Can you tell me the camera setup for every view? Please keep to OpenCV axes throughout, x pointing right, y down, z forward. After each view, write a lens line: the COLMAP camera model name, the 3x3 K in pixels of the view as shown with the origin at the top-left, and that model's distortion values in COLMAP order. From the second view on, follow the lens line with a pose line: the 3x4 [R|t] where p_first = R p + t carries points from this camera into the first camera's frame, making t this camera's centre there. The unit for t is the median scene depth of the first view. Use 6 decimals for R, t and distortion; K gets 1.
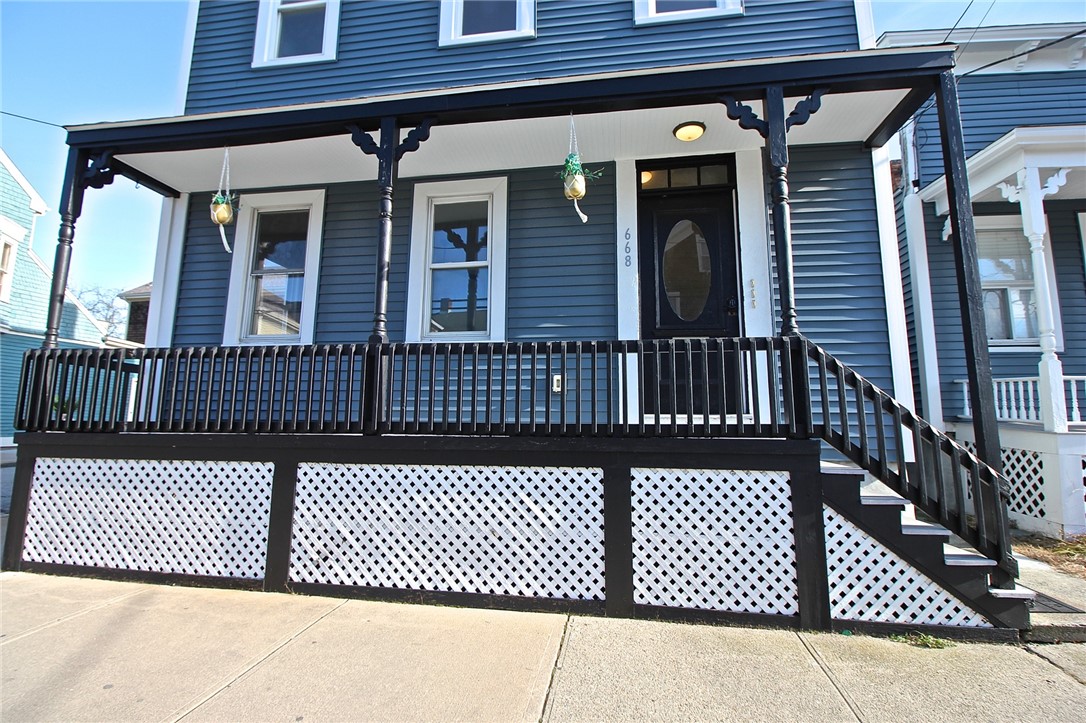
lens RADIAL K [[502.2, 0, 546.5], [0, 502.2, 343.0], [0, 0, 1]] dist [-0.000008, -0.012657]
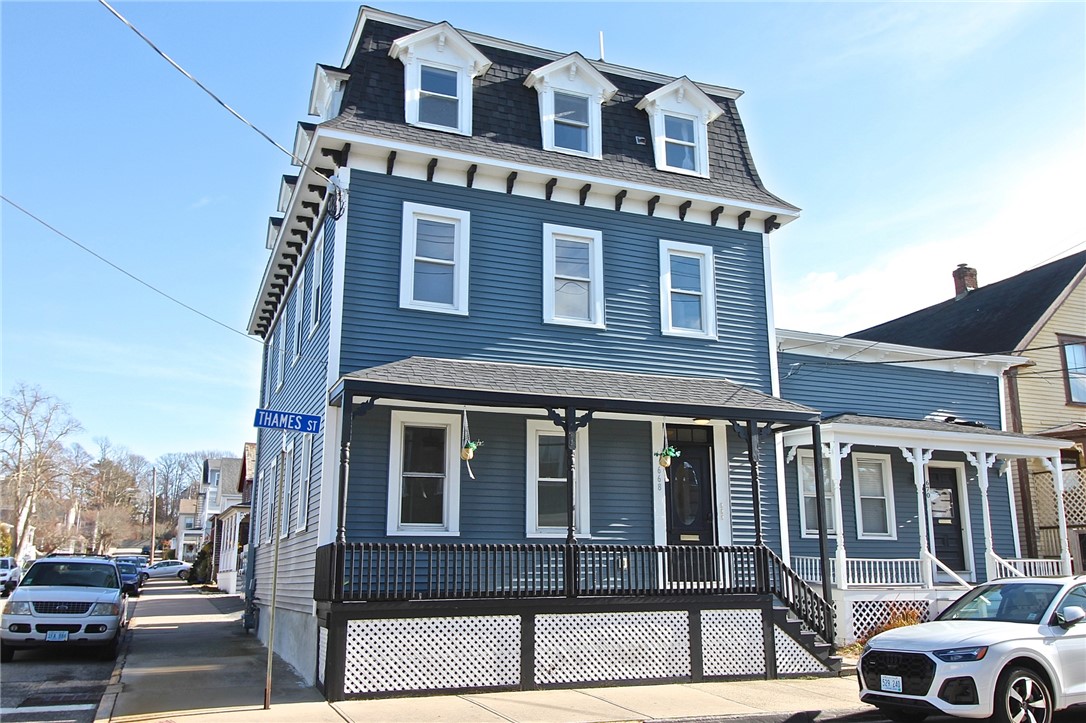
lens RADIAL K [[909.0, 0, 543.0], [0, 909.0, 361.5], [0, 0, 1]] dist [0.011815, 0.002224]
pose [[0.863000, 0.105697, 0.494024, -2.230524], [-0.065969, 0.993073, -0.097230, -0.341592], [-0.500878, 0.051319, 0.863995, -1.861995]]
